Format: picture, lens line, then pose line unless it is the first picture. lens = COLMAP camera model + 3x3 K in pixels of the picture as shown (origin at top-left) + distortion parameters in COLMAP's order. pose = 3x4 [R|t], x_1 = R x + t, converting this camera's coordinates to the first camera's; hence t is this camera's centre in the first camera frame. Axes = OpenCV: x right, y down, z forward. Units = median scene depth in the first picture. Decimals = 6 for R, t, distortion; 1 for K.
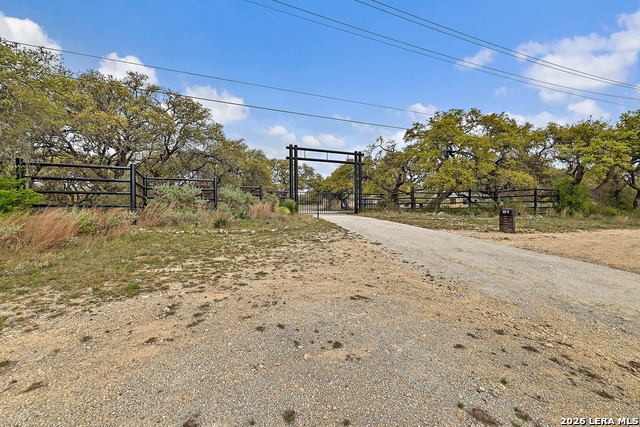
lens RADIAL K [[283.5, 0, 318.4], [0, 283.5, 215.1], [0, 0, 1]] dist [0.000033, -0.000246]
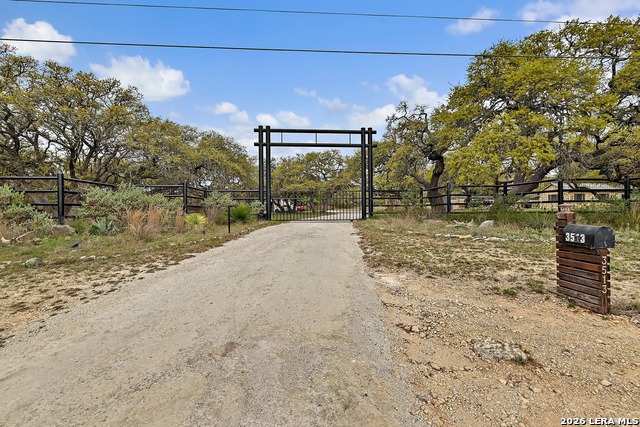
lens RADIAL K [[283.5, 0, 323.1], [0, 283.5, 211.2], [0, 0, 1]] dist [0.000033, -0.000246]
pose [[0.940554, -0.002946, -0.339632, 0.297513], [0.000381, 0.999971, -0.007619, -0.022353], [0.339645, 0.007036, 0.940527, 0.361142]]
